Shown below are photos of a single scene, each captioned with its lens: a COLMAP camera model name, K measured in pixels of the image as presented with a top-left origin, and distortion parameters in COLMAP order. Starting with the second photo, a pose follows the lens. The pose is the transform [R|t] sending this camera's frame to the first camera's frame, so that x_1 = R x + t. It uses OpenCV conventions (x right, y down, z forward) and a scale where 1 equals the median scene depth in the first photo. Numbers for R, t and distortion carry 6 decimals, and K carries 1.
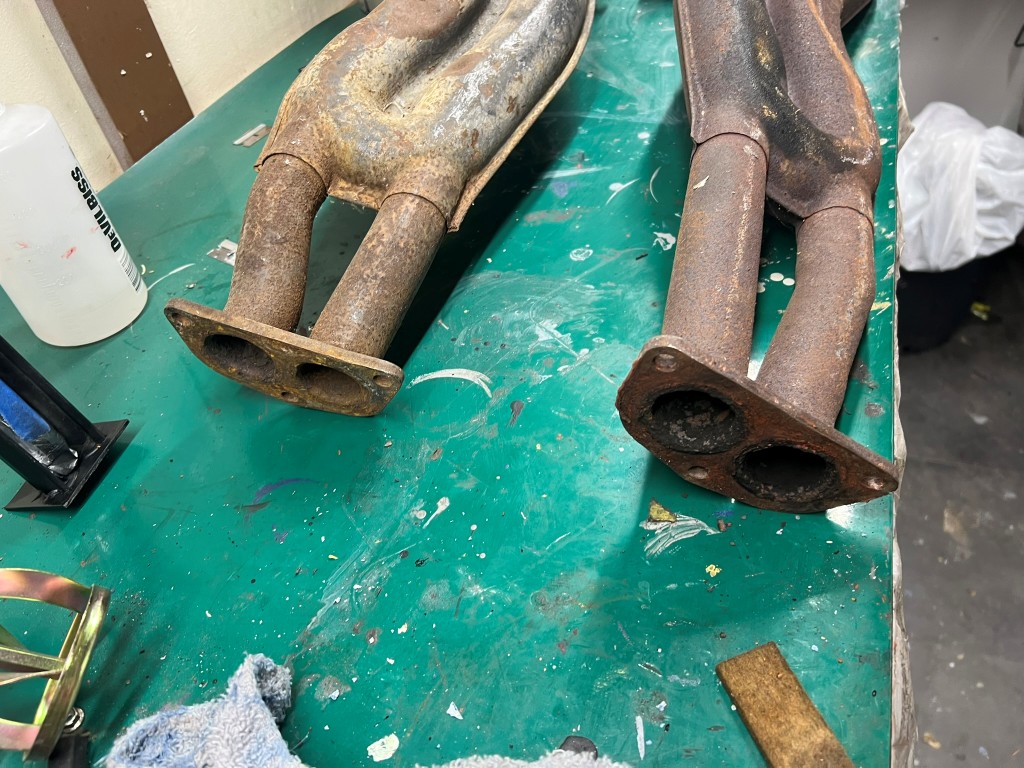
lens RADIAL K [[784.4, 0, 516.0], [0, 784.4, 381.4], [0, 0, 1]] dist [0.033716, -0.047254]
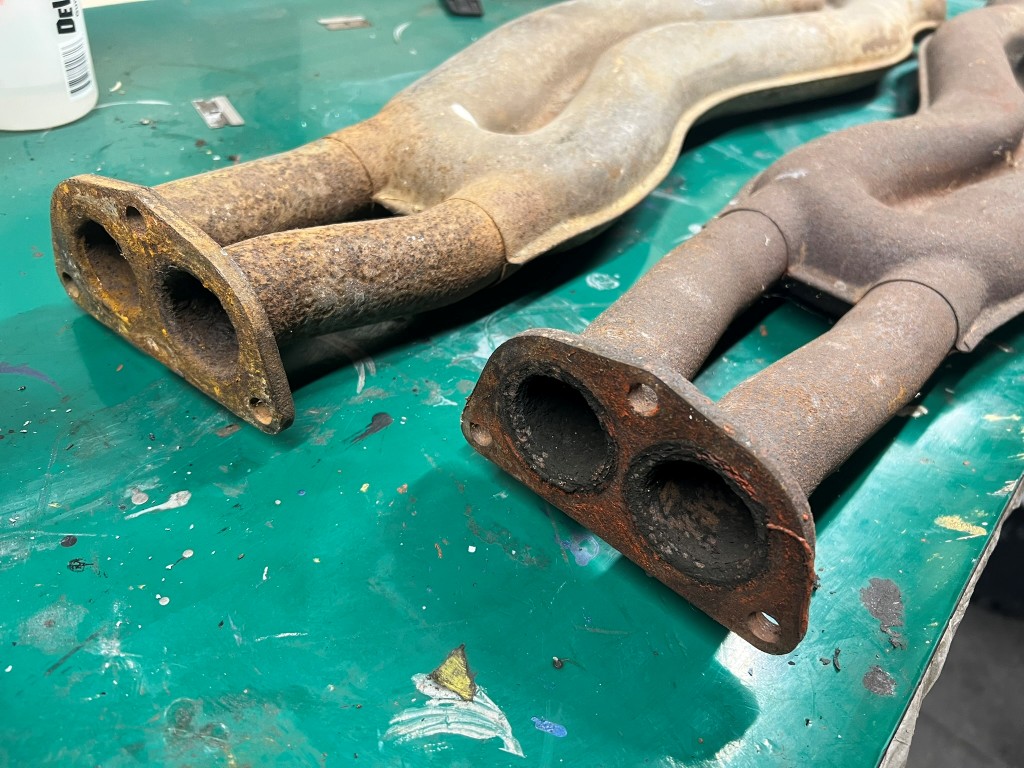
lens RADIAL K [[784.4, 0, 514.3], [0, 784.4, 388.1], [0, 0, 1]] dist [0.033716, -0.047254]
pose [[0.895180, 0.426712, -0.128725, 0.169044], [-0.432997, 0.901071, -0.024179, -0.024779], [0.105672, 0.077382, 0.991386, 0.327468]]
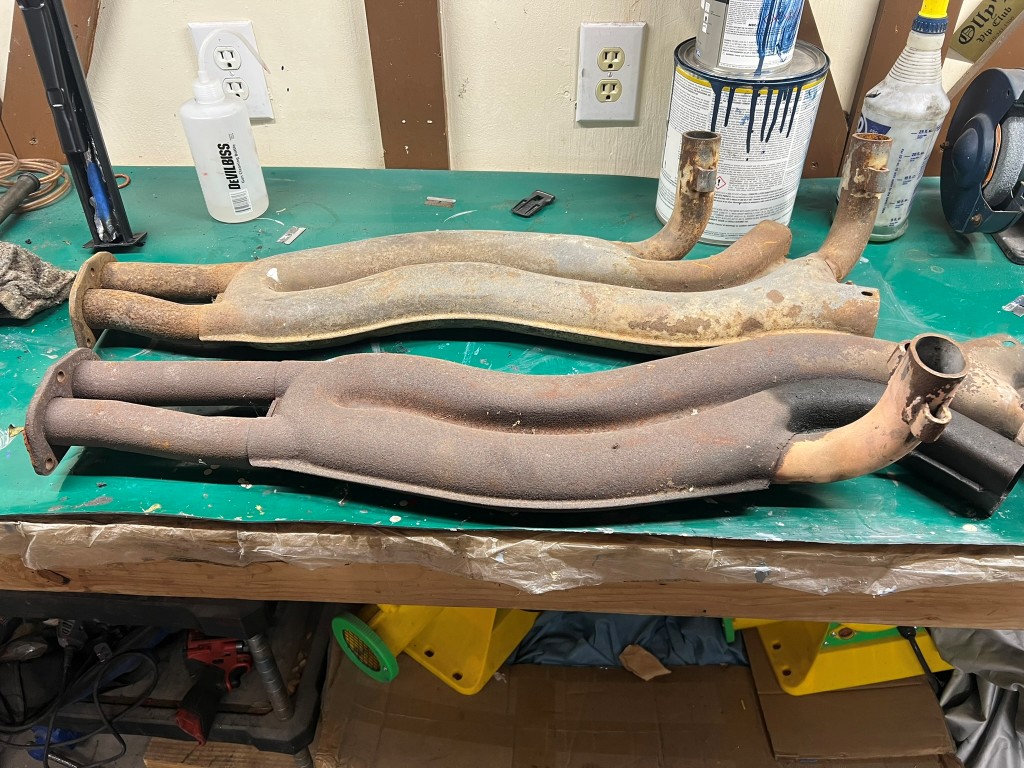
lens RADIAL K [[784.4, 0, 507.4], [0, 784.4, 383.5], [0, 0, 1]] dist [0.033716, -0.047254]
pose [[0.266149, 0.715478, -0.645954, 1.341208], [-0.683750, 0.612480, 0.396679, -1.193624], [0.679449, 0.336095, 0.652219, 0.425959]]
